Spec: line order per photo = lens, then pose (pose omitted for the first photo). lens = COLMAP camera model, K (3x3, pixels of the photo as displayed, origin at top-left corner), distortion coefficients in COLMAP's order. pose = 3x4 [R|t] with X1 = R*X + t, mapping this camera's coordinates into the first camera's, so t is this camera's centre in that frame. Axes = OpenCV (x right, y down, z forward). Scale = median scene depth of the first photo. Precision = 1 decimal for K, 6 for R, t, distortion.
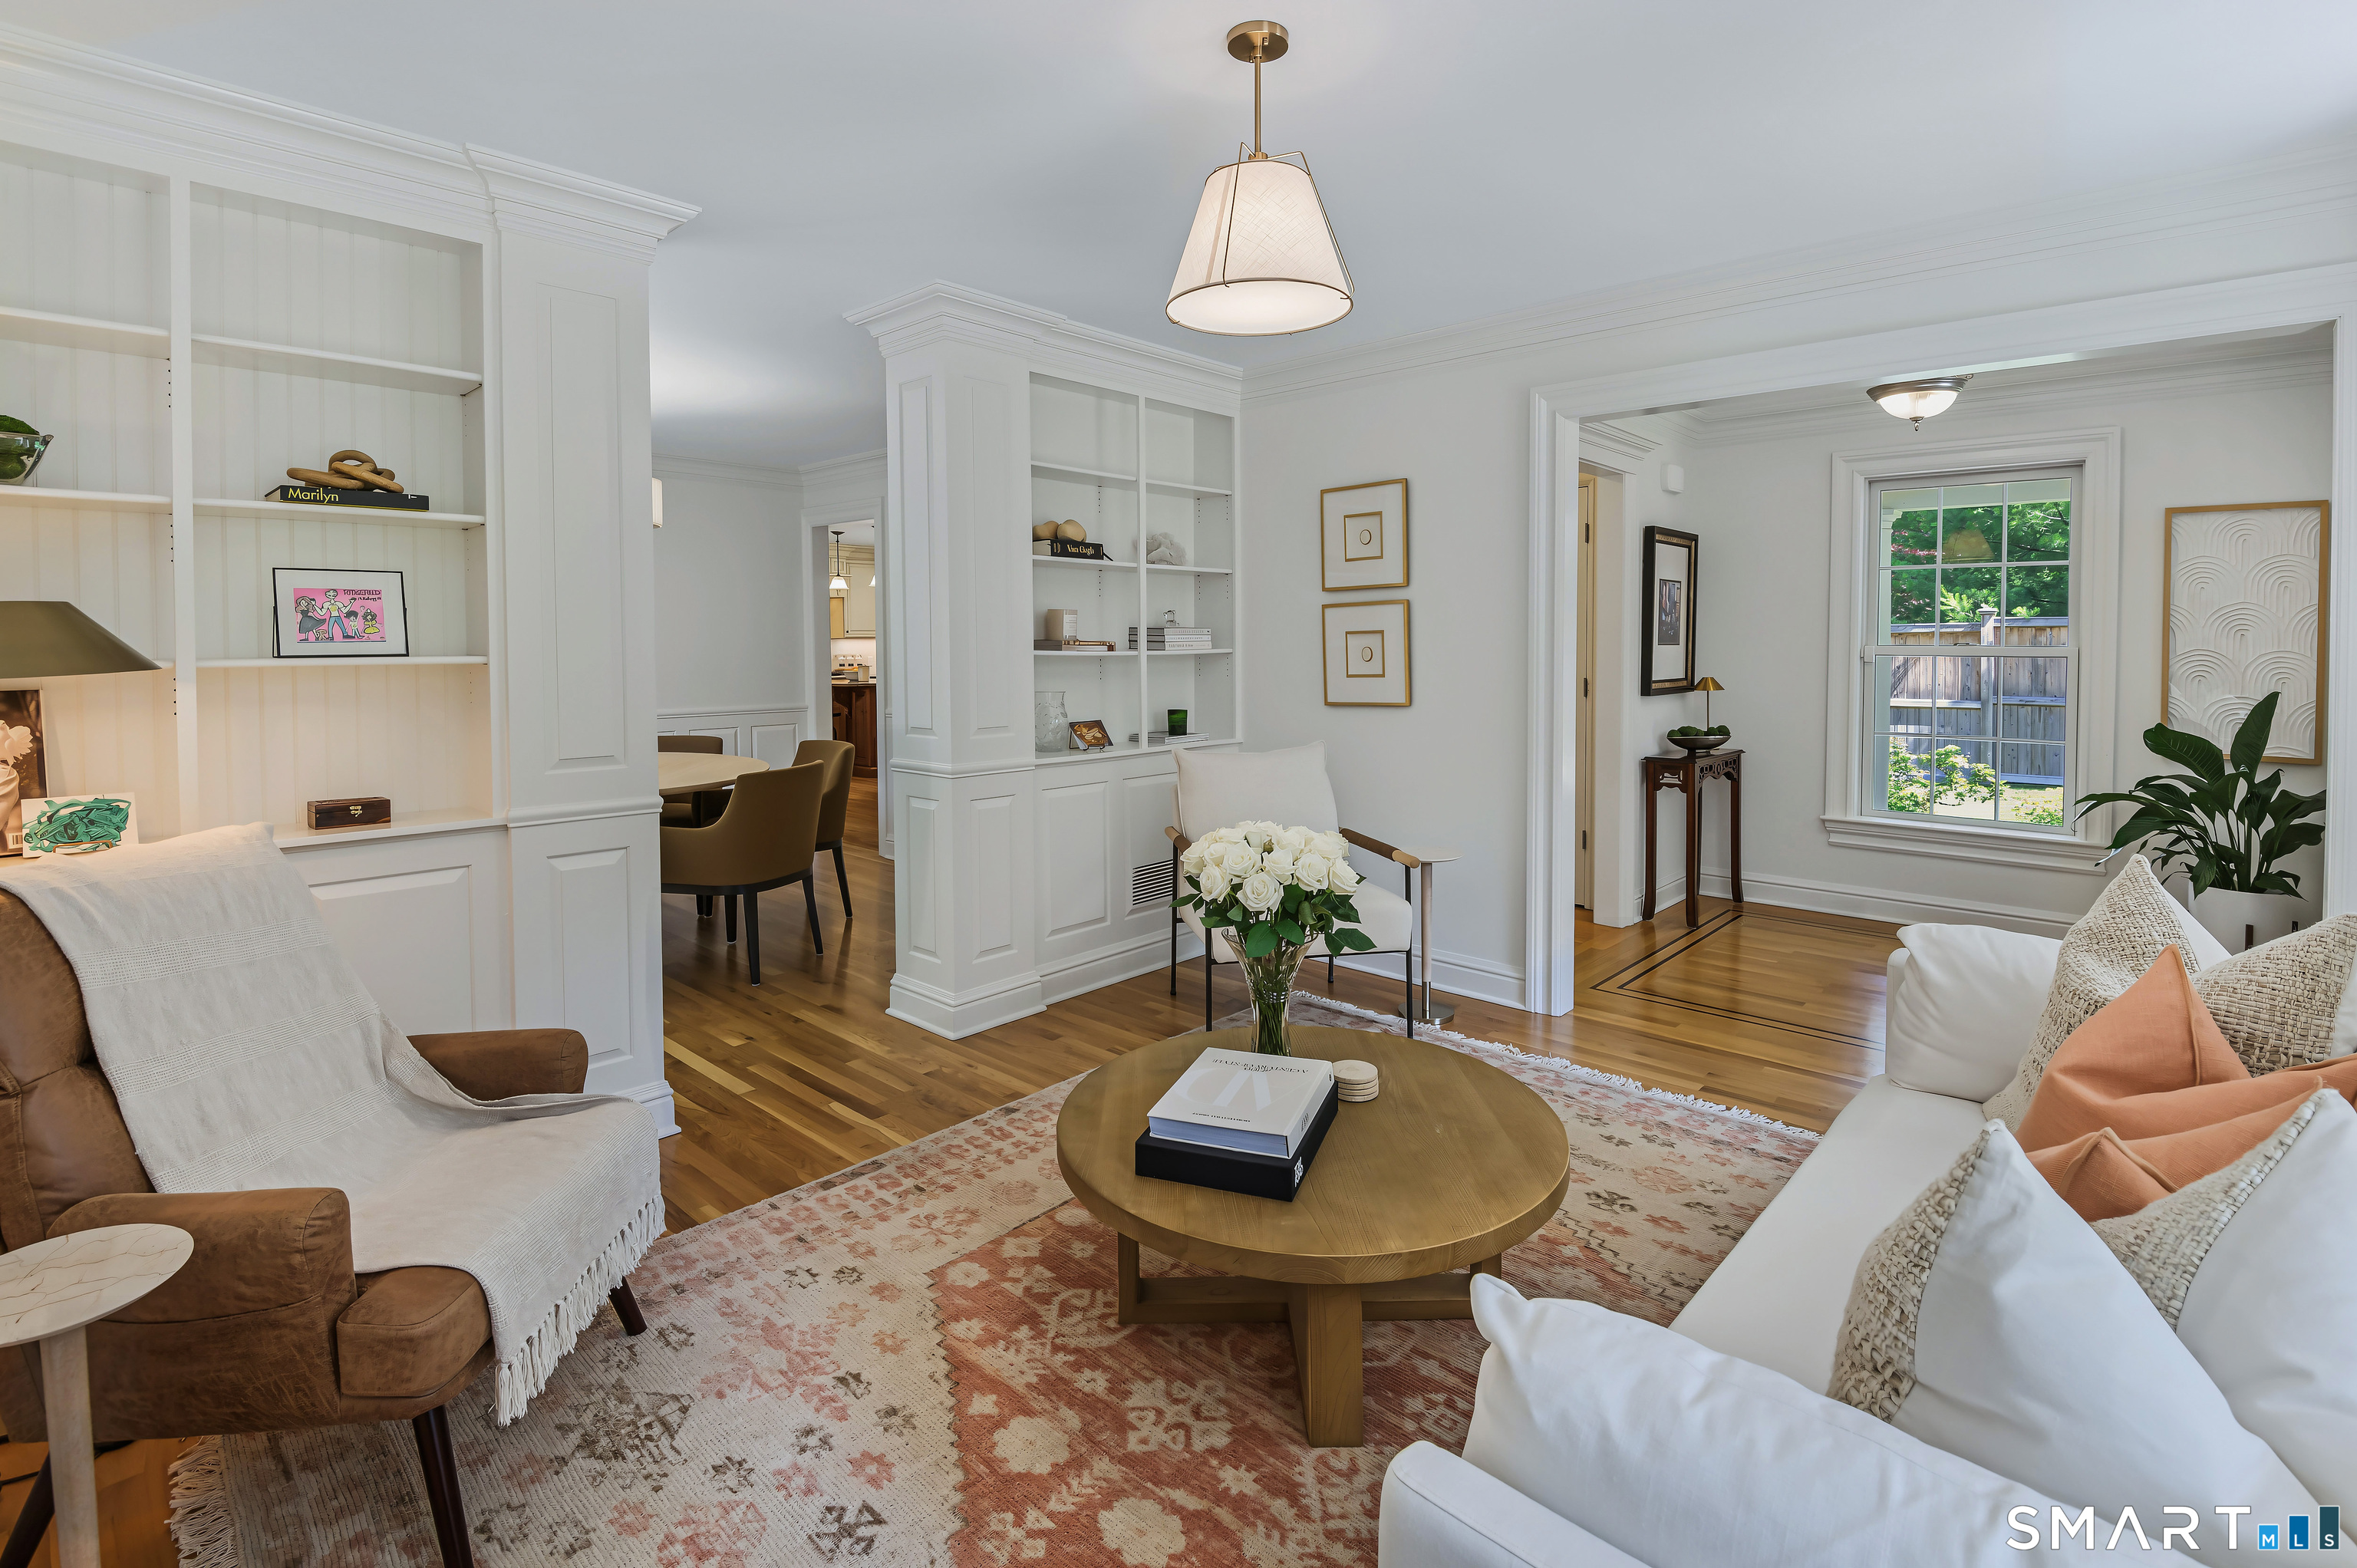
lens RADIAL K [[1097.9, 0, 1172.4], [0, 1097.9, 683.7], [0, 0, 1]] dist [0.001227, -0.013991]
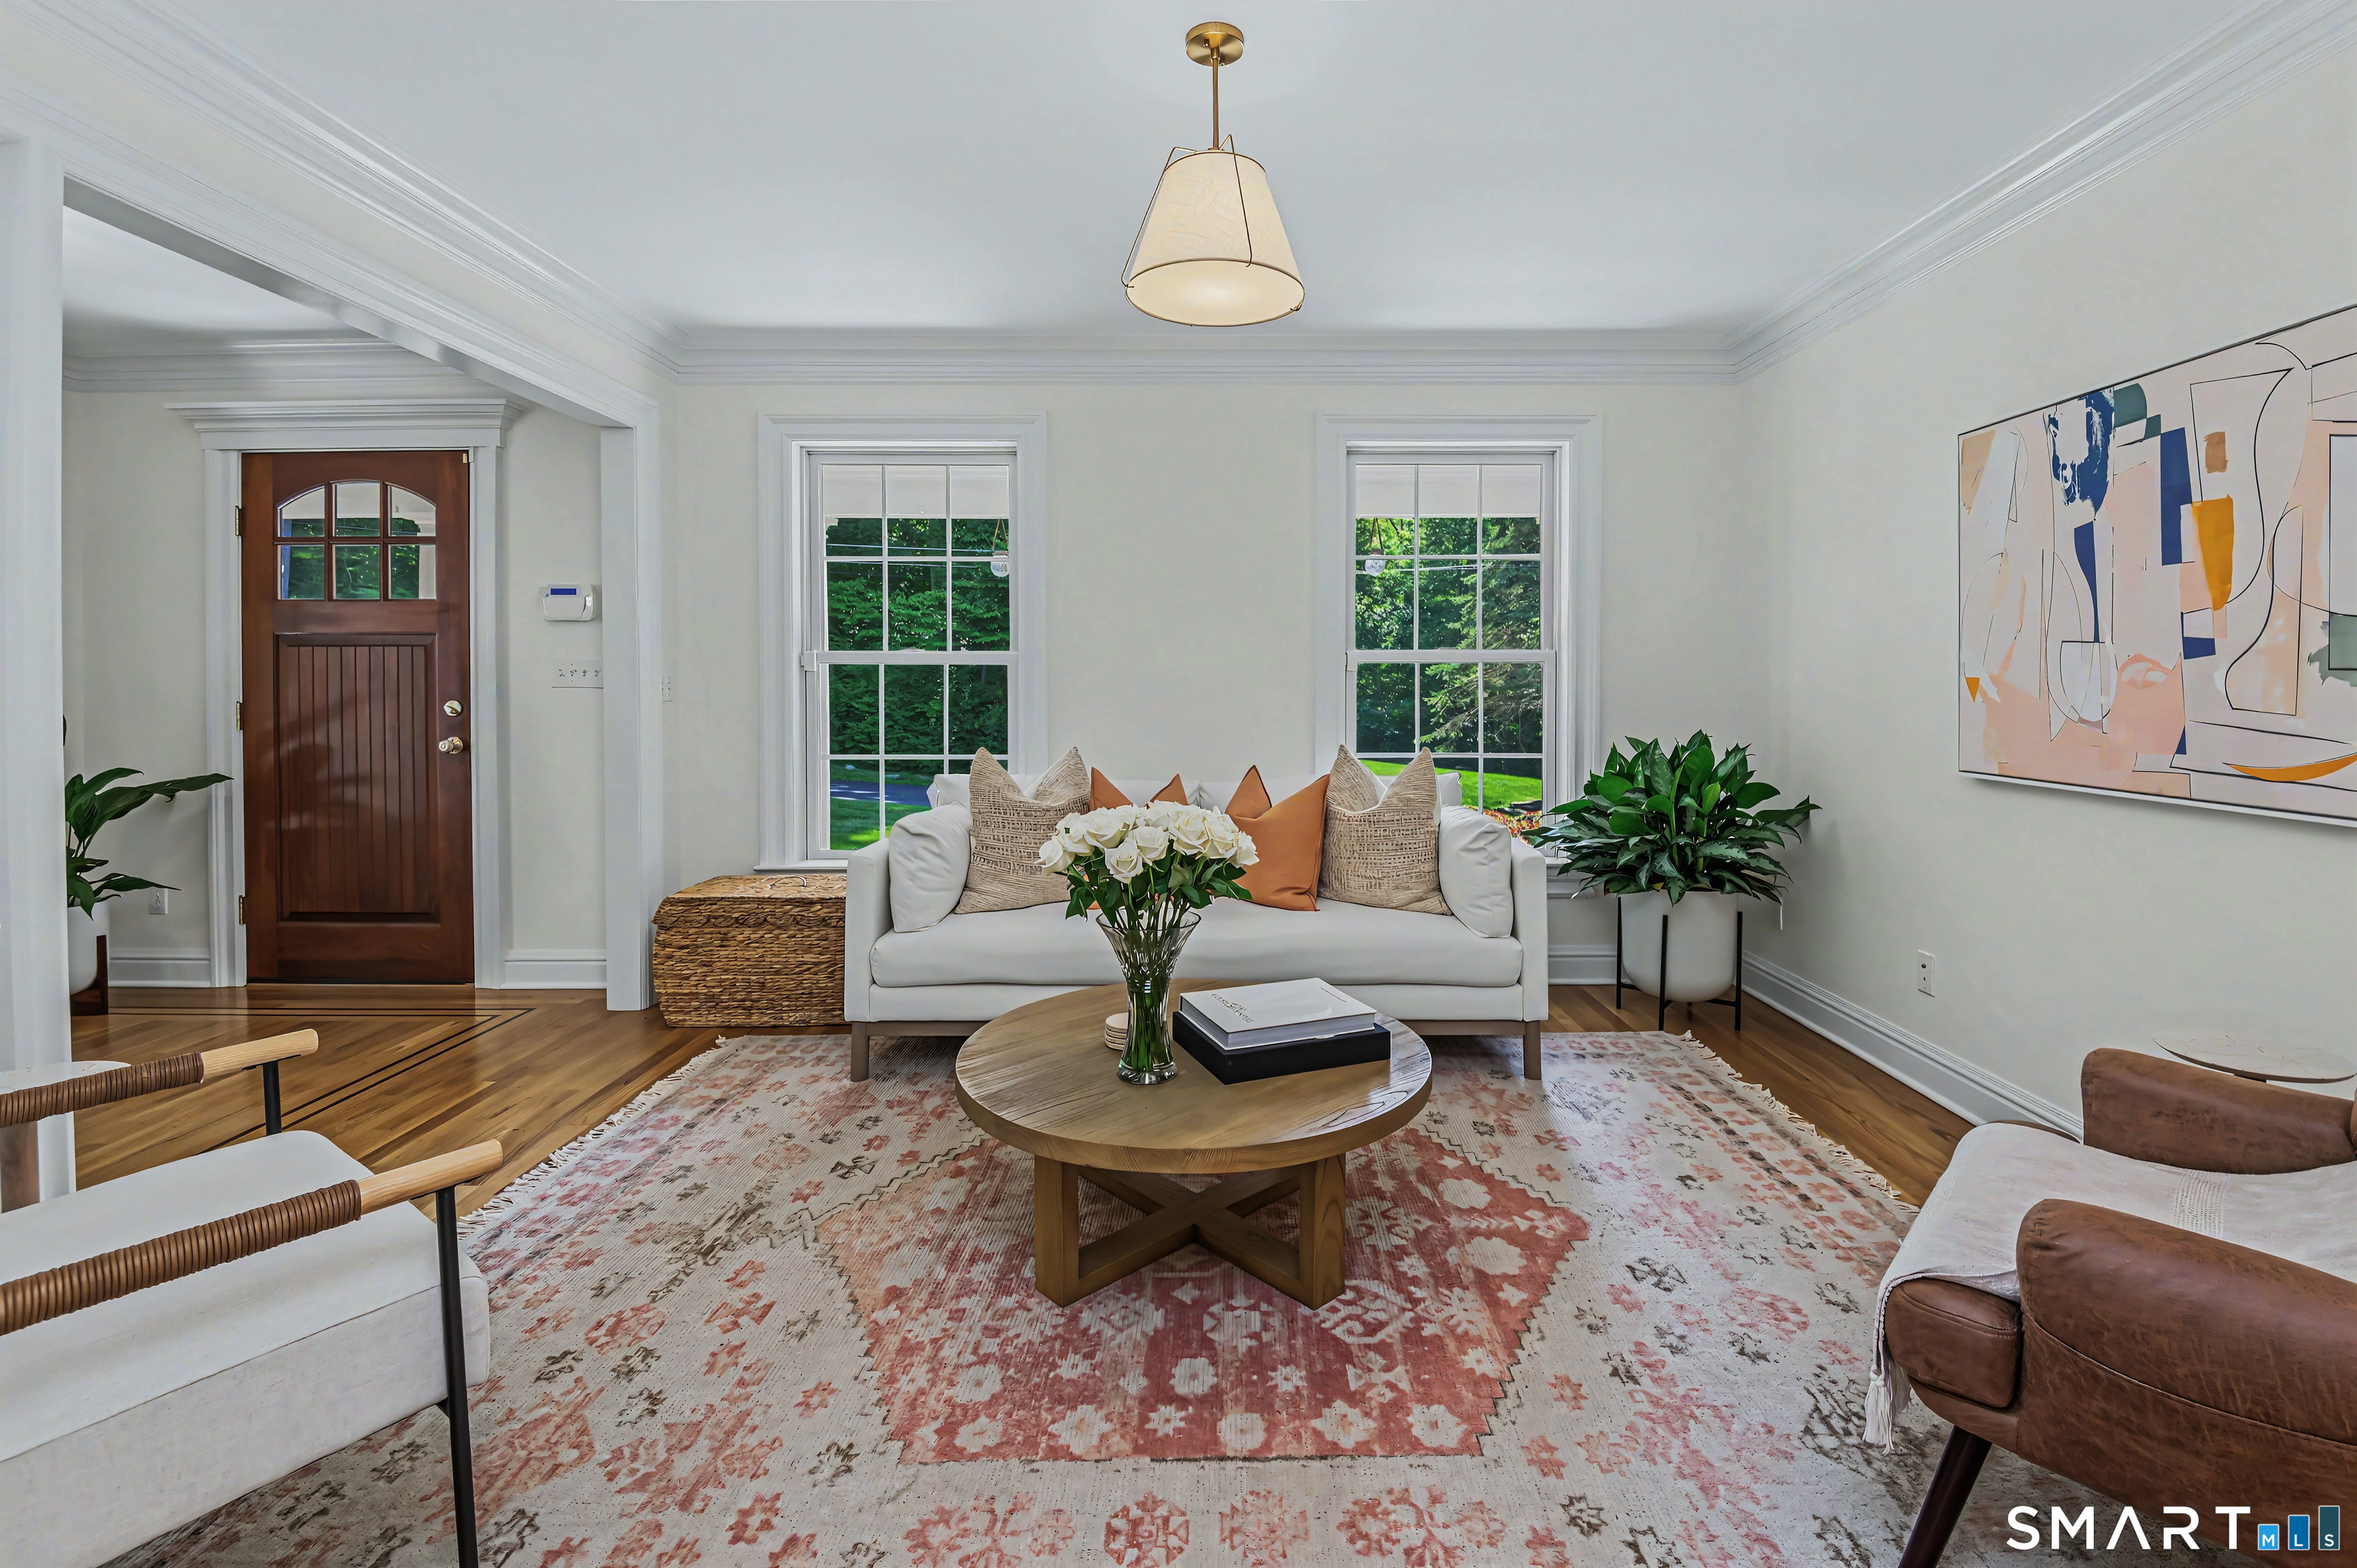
lens RADIAL K [[1097.9, 0, 1172.4], [0, 1097.9, 683.7], [0, 0, 1]] dist [0.001227, -0.013991]
pose [[-0.678130, -0.000265, 0.734942, -0.690762], [0.030416, 0.999133, 0.028425, 0.001399], [-0.734312, 0.041630, -0.677534, 1.812215]]
